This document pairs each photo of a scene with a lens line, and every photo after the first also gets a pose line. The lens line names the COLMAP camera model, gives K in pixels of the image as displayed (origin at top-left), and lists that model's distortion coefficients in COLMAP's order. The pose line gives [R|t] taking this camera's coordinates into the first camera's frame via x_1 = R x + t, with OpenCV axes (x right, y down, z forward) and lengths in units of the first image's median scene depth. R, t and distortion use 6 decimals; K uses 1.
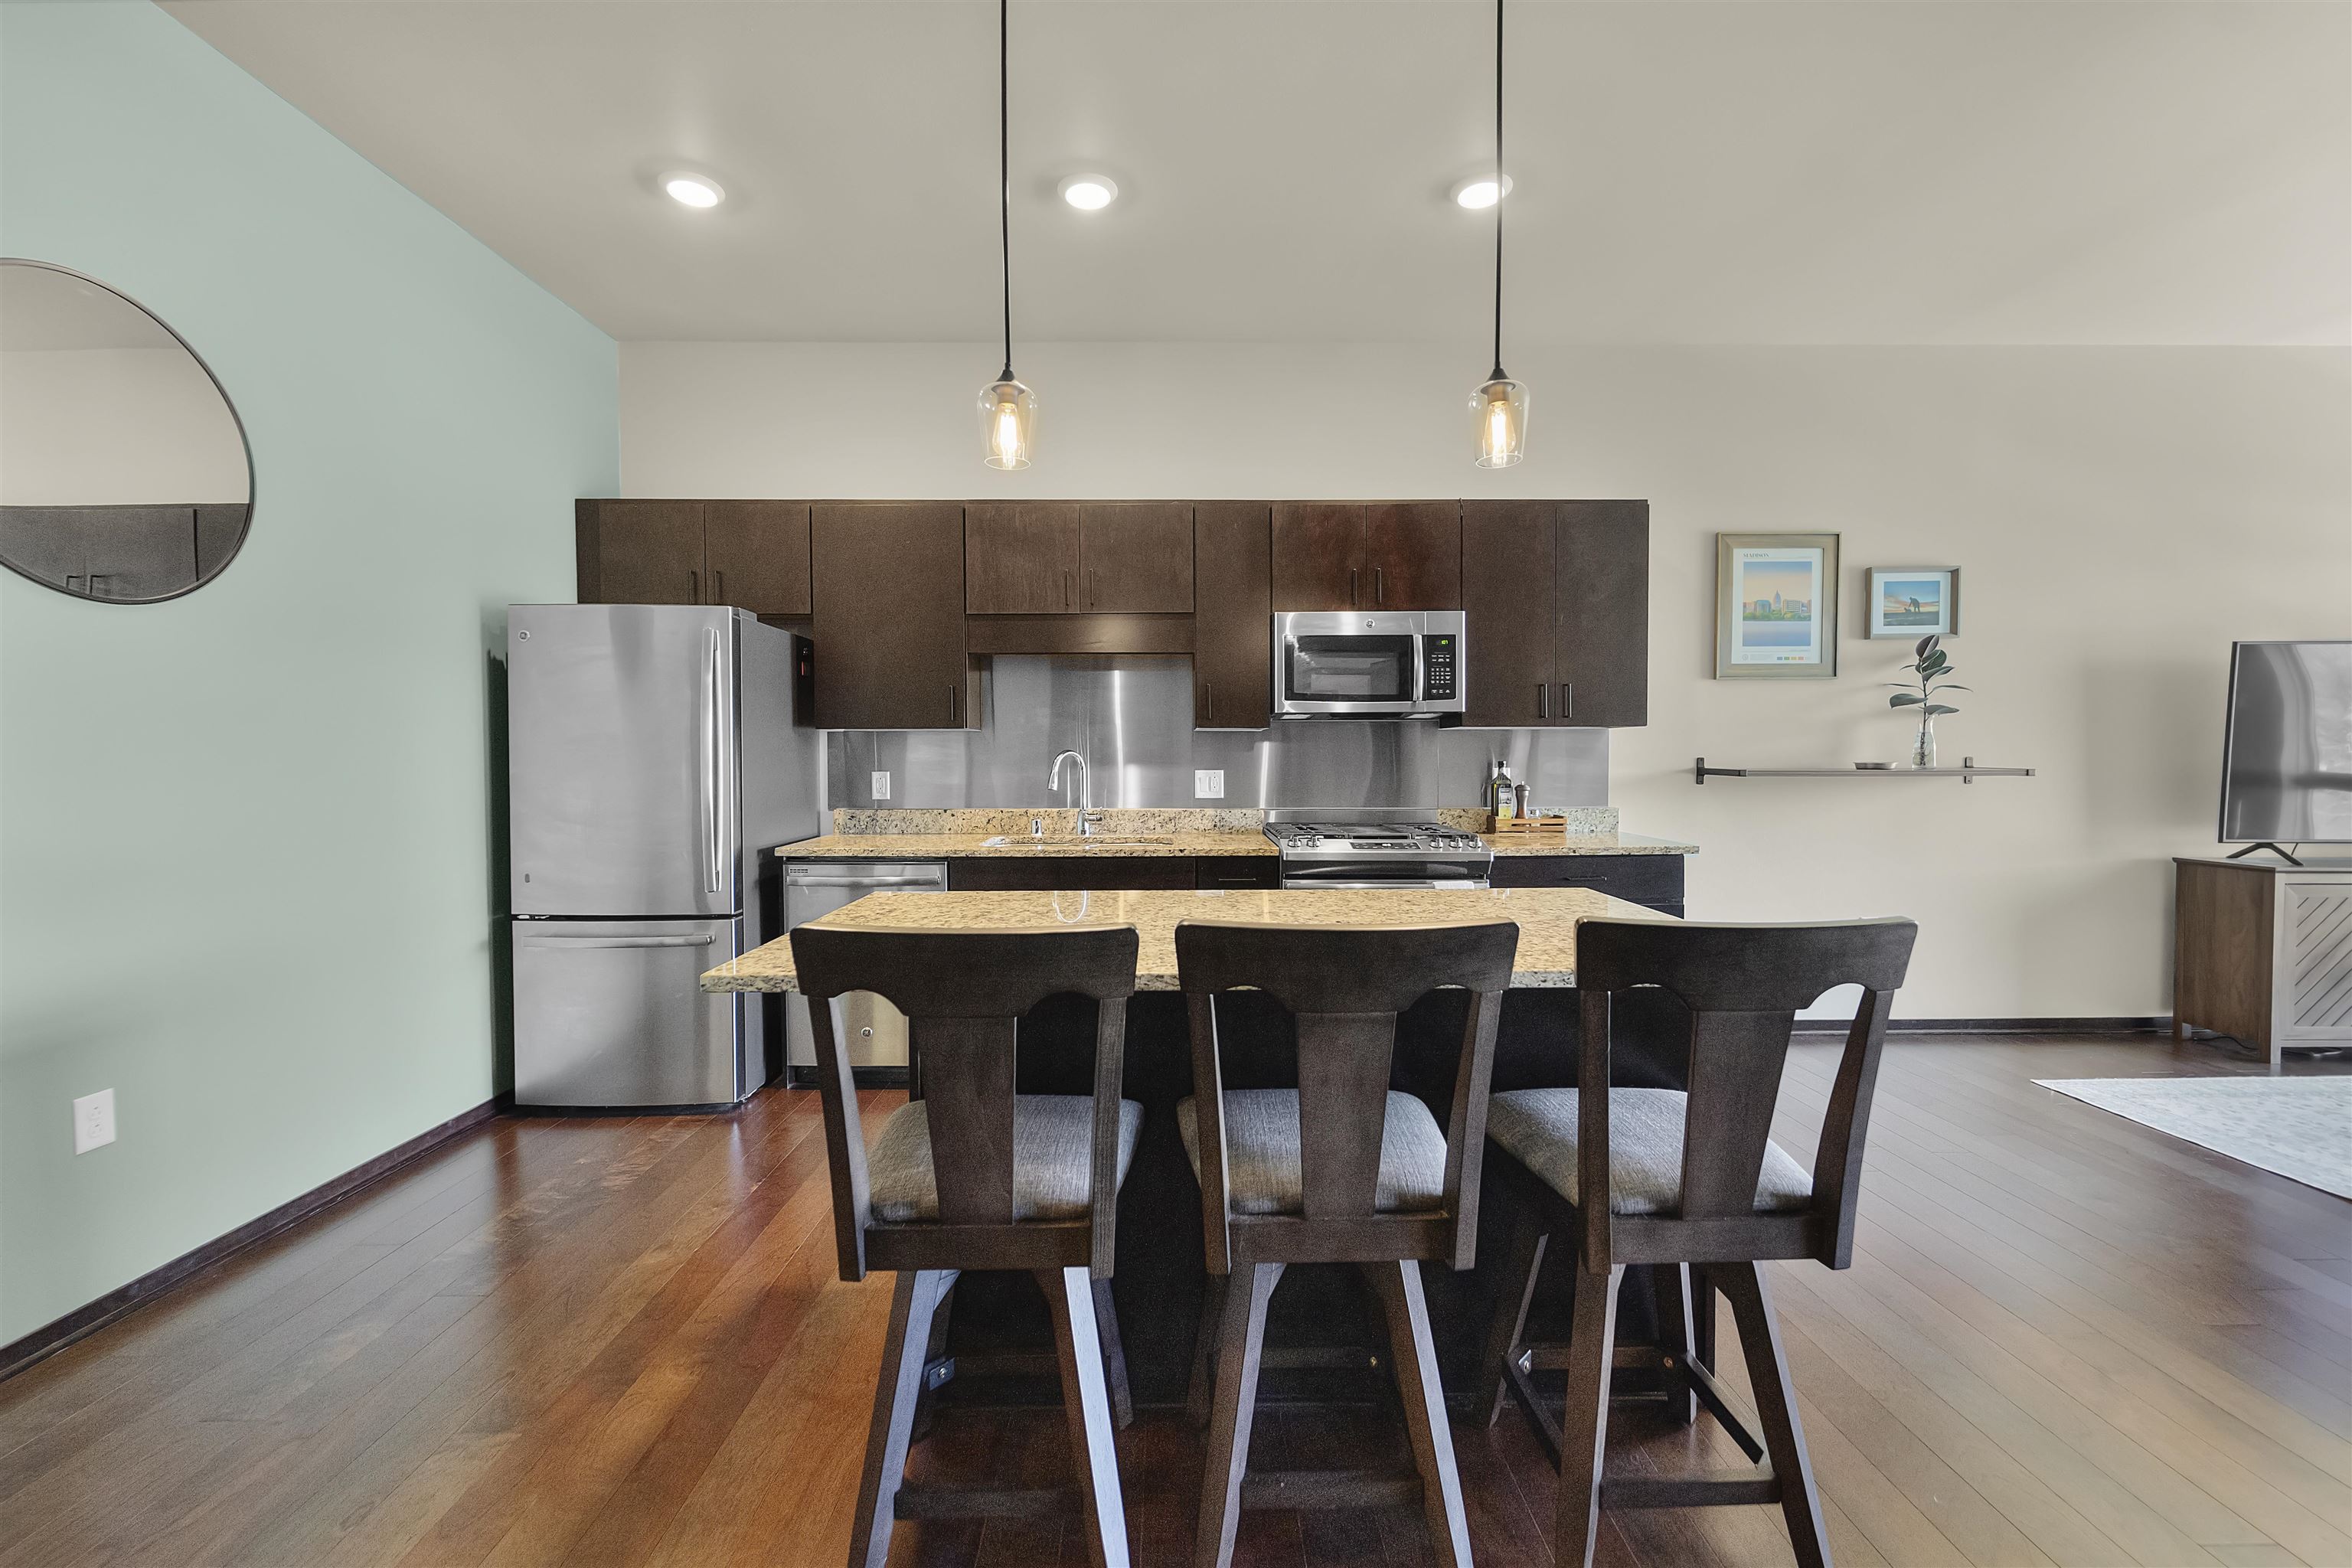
lens RADIAL K [[941.5, 0, 1172.9], [0, 941.5, 782.9], [0, 0, 1]] dist [-0.000920, -0.000494]
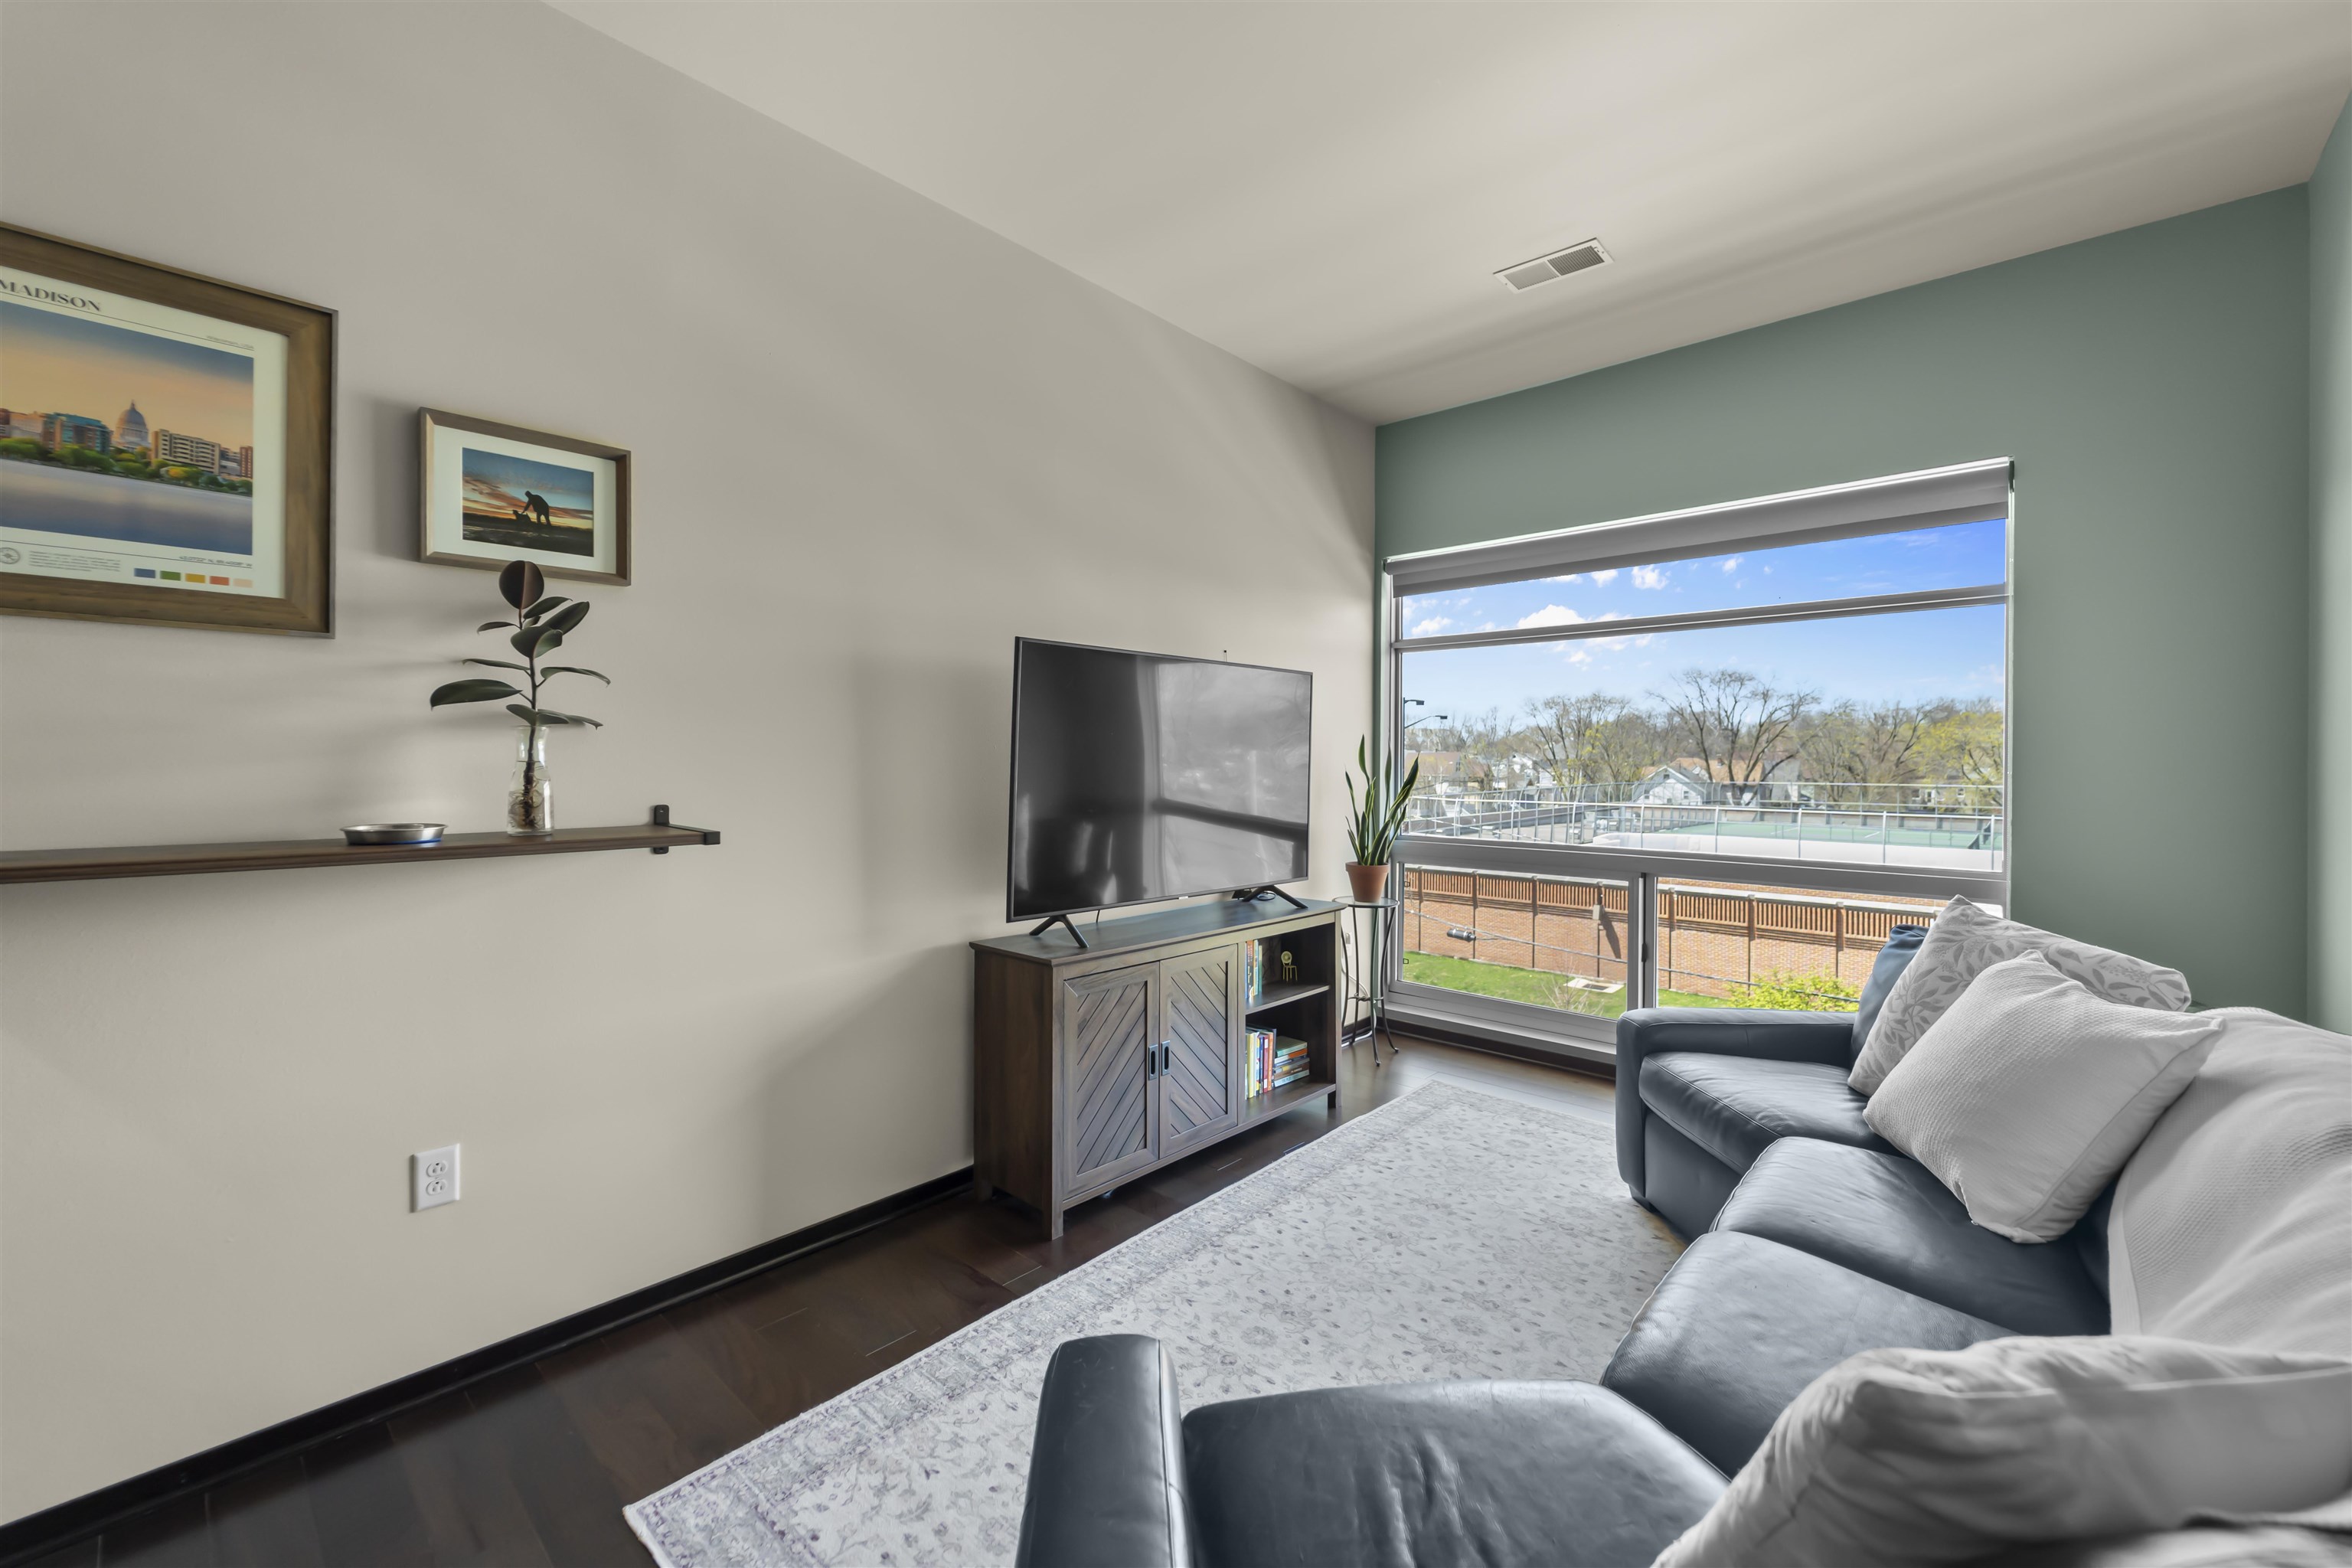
lens RADIAL K [[946.4, 0, 1172.4], [0, 946.4, 762.8], [0, 0, 1]] dist [-0.001624, -0.000614]
pose [[0.683340, 0.007028, 0.730067, 0.668778], [0.012823, 0.999684, -0.021626, -0.037749], [-0.729988, 0.024140, 0.683033, 0.416750]]
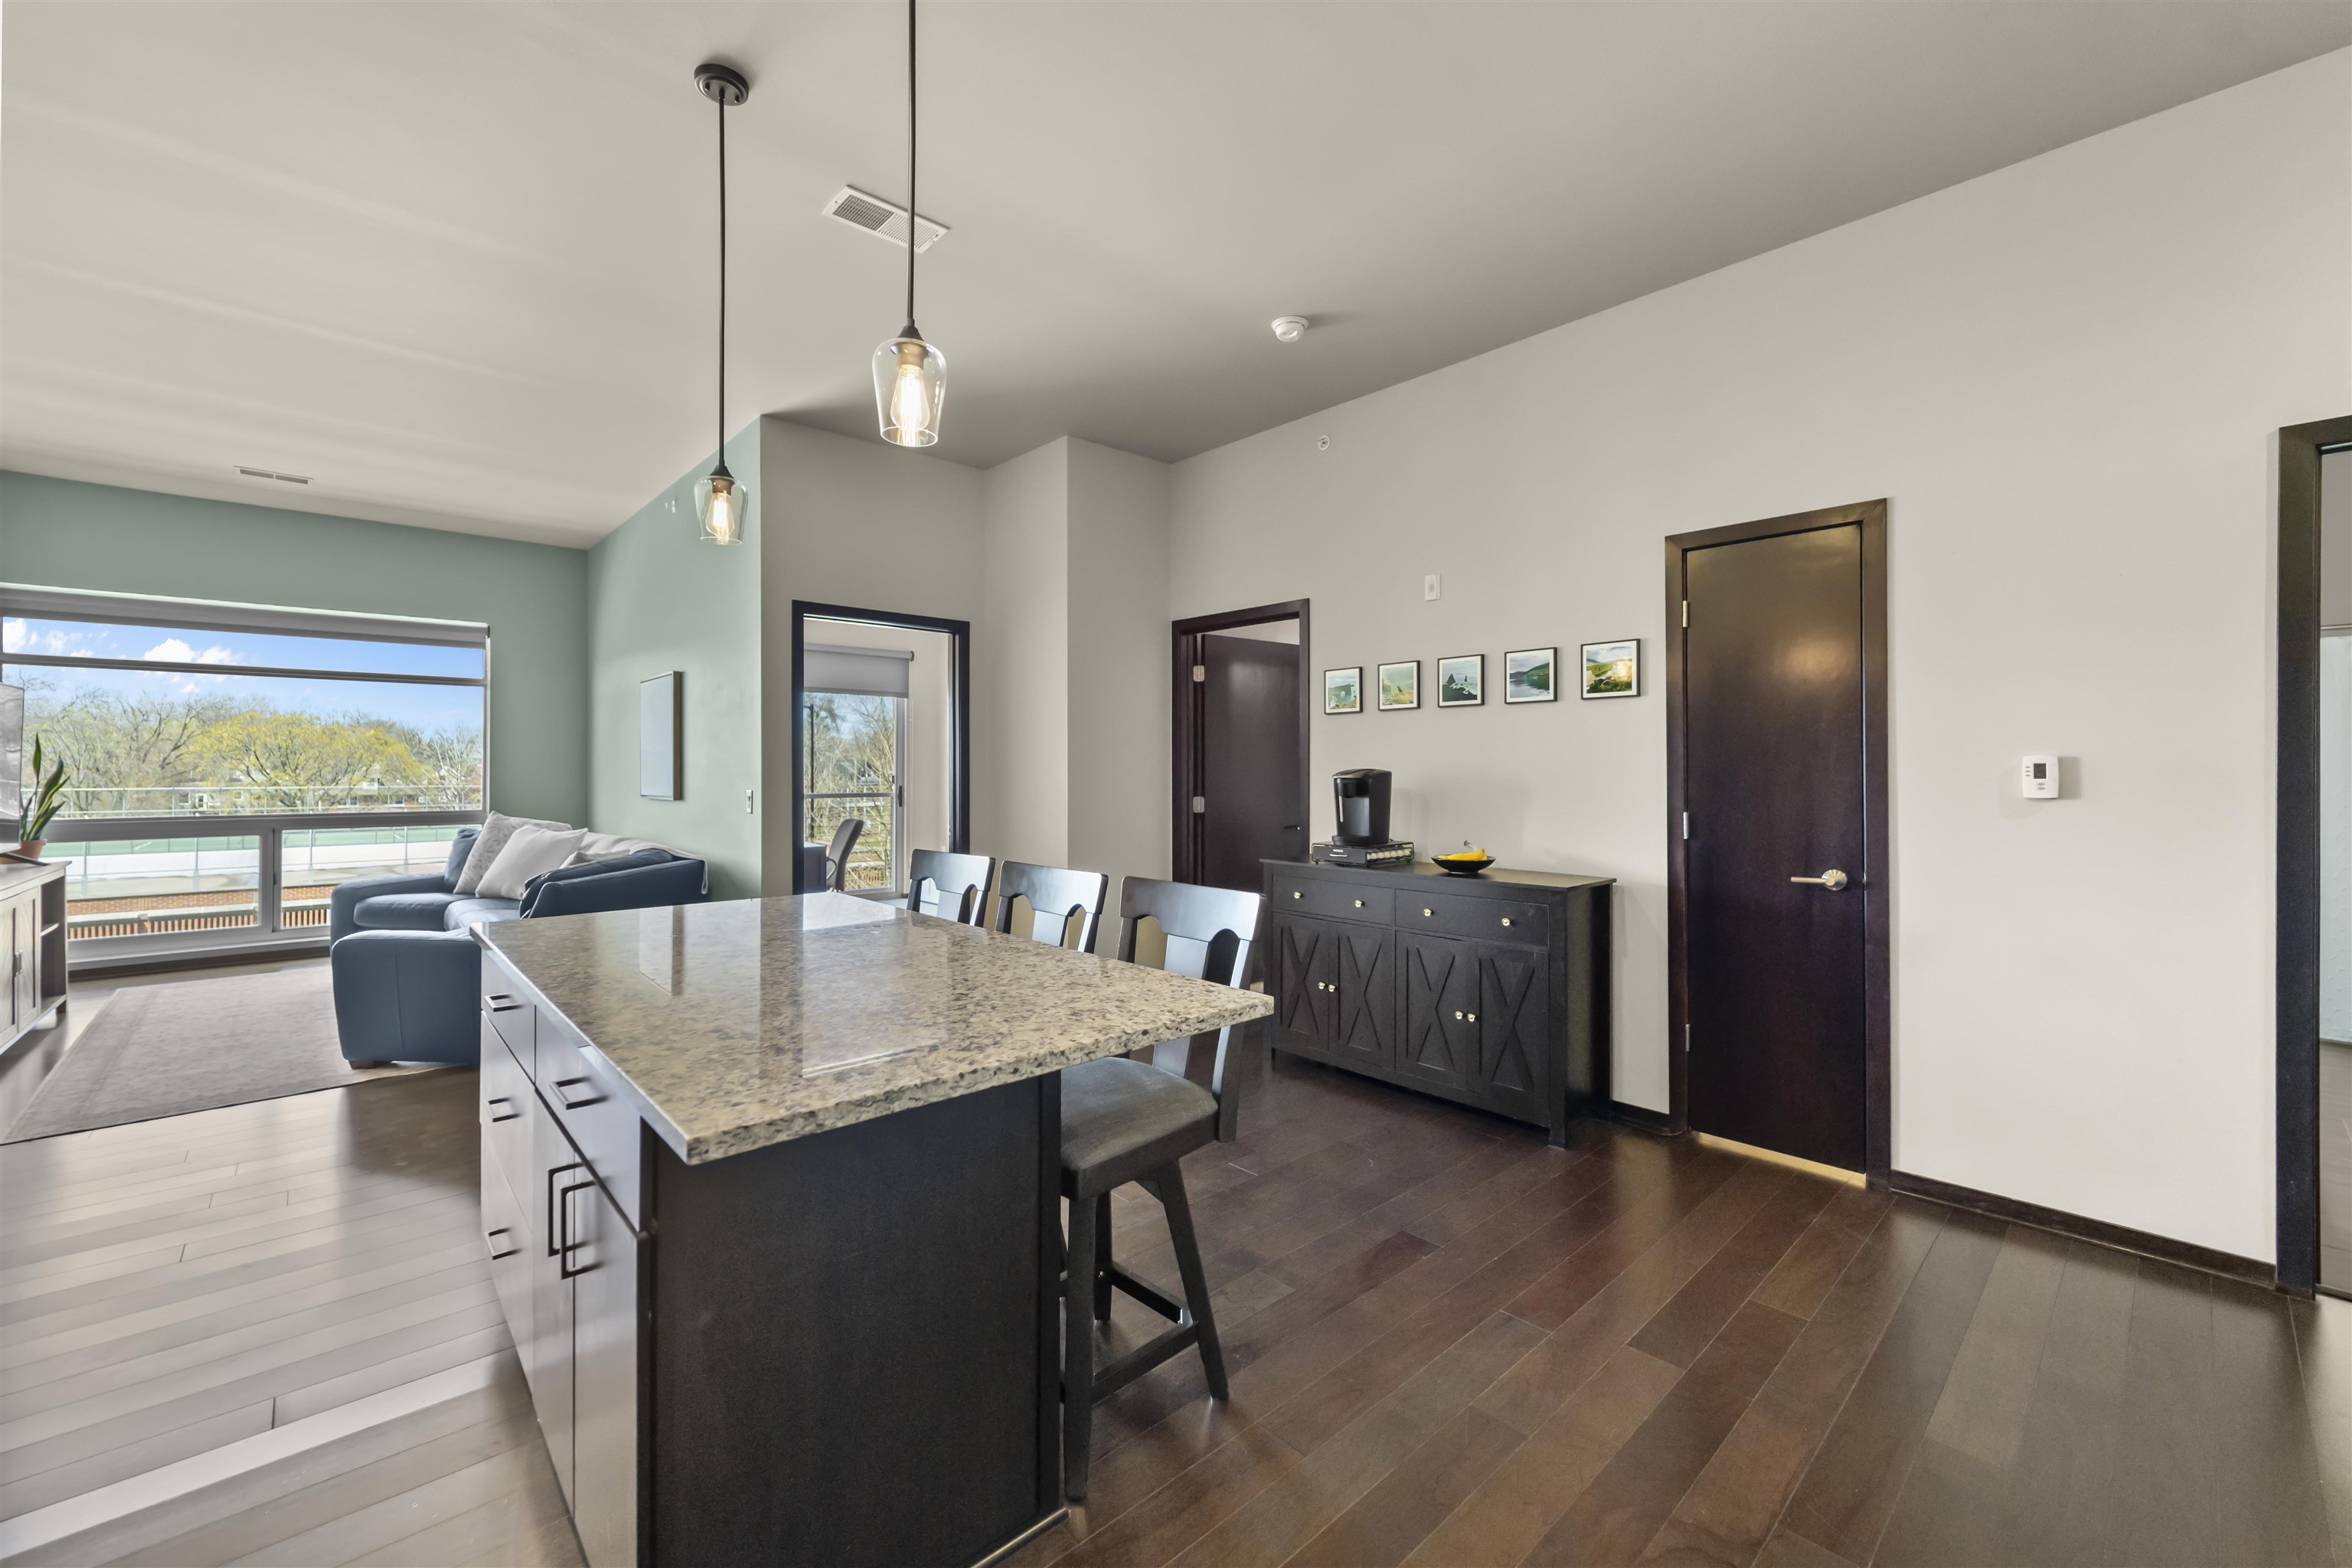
lens RADIAL K [[946.4, 0, 1172.4], [0, 946.4, 762.8], [0, 0, 1]] dist [-0.001624, -0.000614]
pose [[-0.666113, 0.007824, 0.745810, -0.450871], [0.025863, 0.999586, 0.012613, -0.027714], [-0.745403, 0.027691, -0.666039, 0.668773]]
